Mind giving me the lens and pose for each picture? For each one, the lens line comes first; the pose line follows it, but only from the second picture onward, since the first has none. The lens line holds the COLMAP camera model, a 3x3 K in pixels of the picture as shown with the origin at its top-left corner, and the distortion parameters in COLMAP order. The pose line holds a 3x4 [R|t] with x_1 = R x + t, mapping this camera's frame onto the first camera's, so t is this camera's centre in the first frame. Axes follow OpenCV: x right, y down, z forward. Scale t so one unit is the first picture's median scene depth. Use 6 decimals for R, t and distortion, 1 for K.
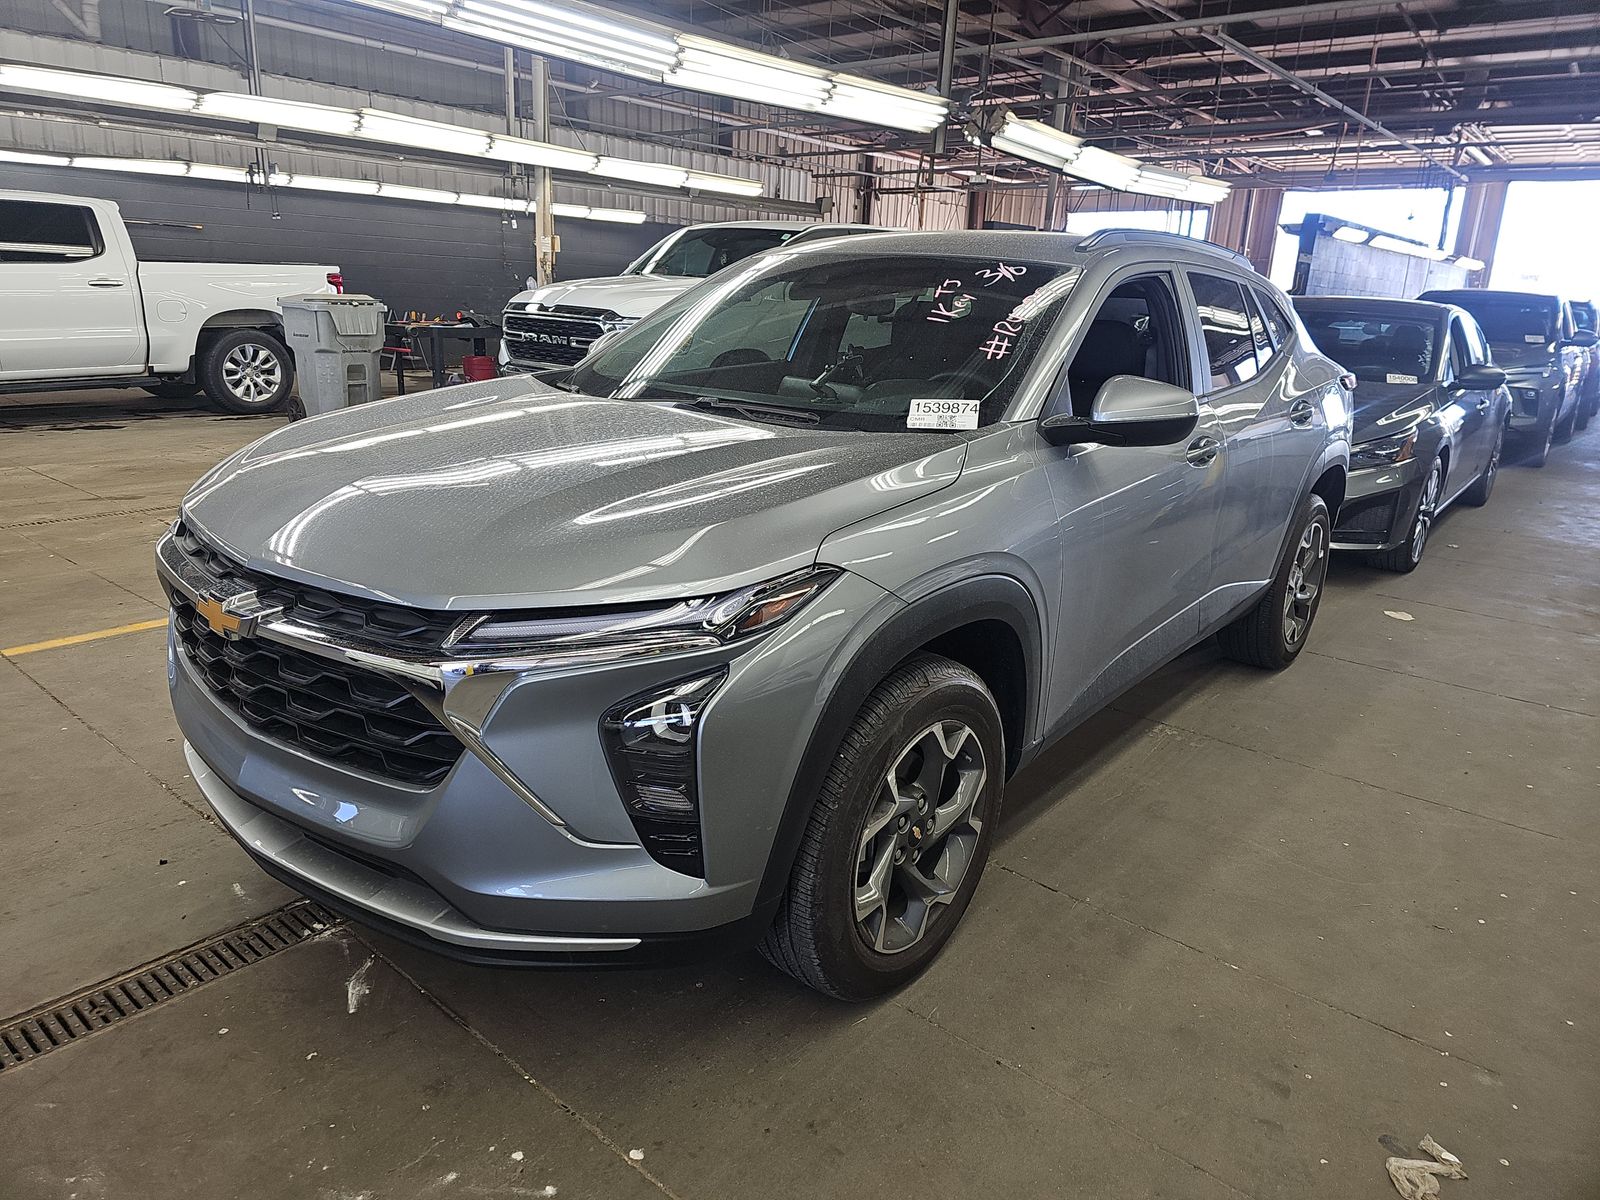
lens RADIAL K [[1060.4, 0, 796.6], [0, 1060.4, 597.4], [0, 0, 1]] dist [0.056159, -0.055511]
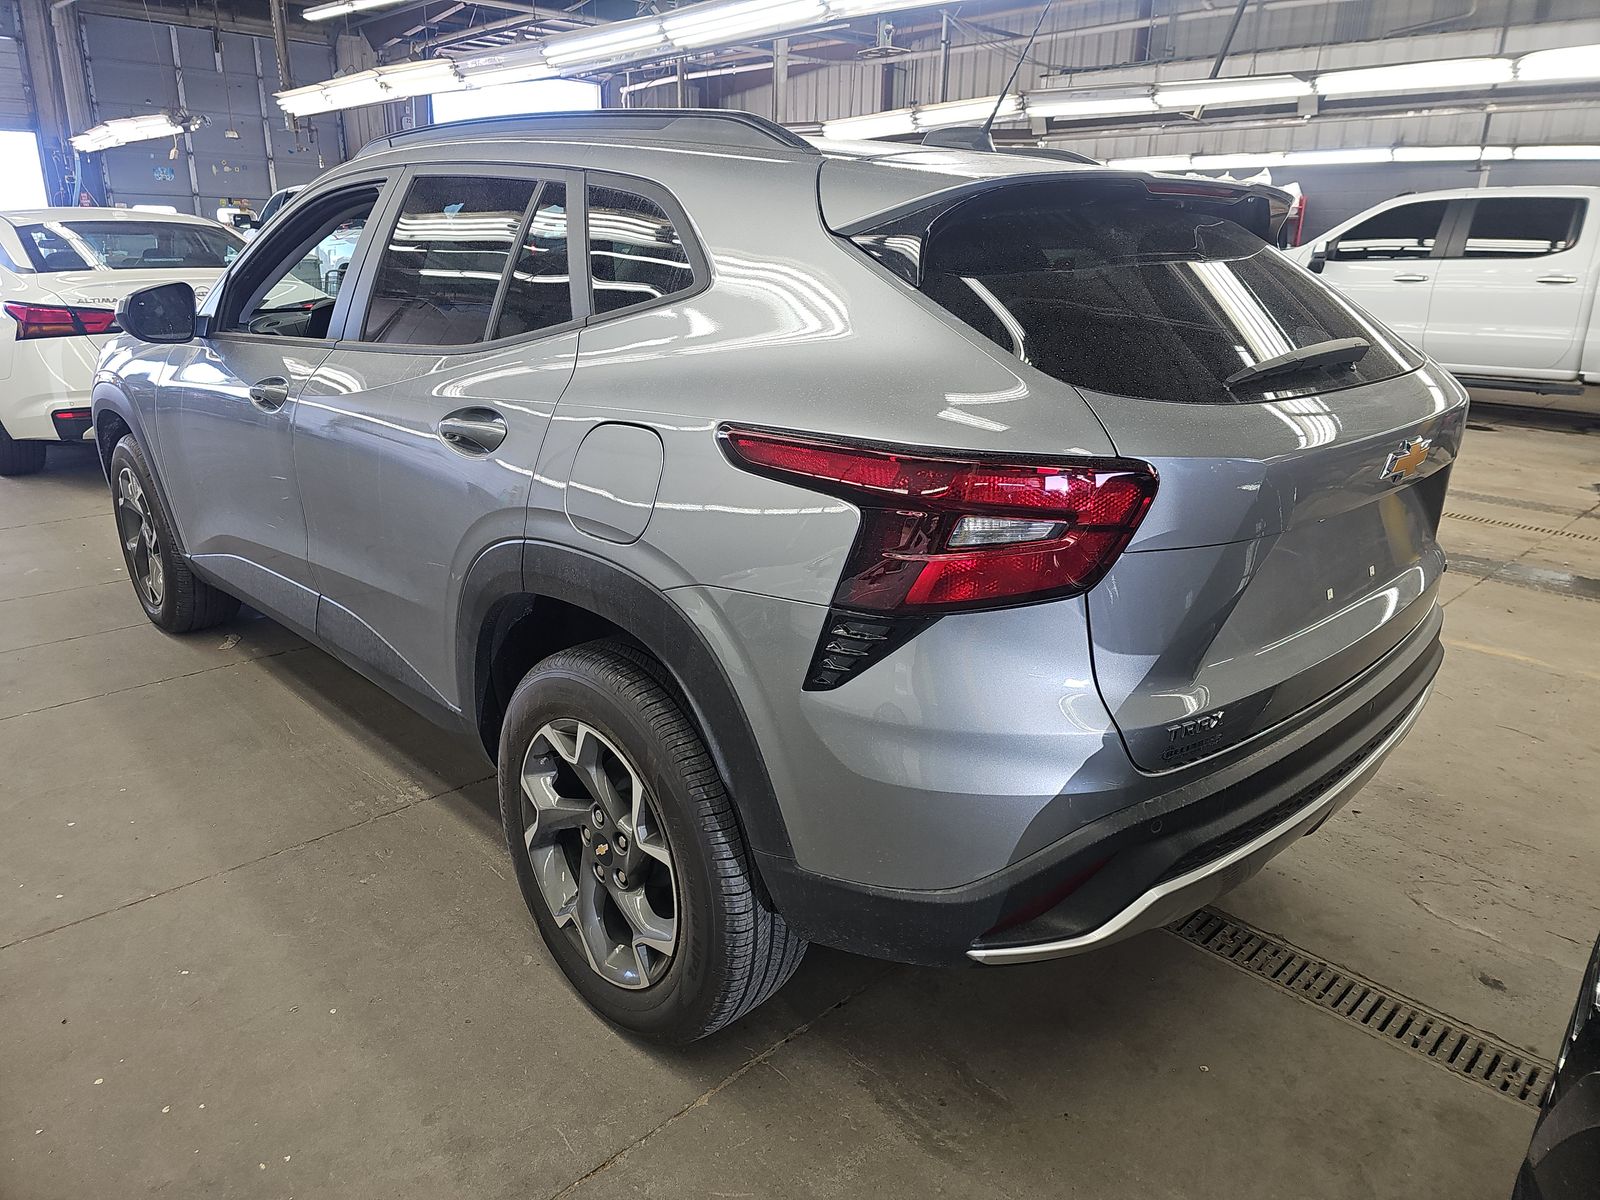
lens RADIAL K [[1060.4, 0, 796.6], [0, 1060.4, 597.4], [0, 0, 1]] dist [0.056159, -0.055511]
pose [[-0.125638, 0.289920, -0.948768, 0.480838], [-0.306260, 0.898302, 0.315054, -0.163321], [0.943621, 0.330152, -0.024070, 0.586486]]
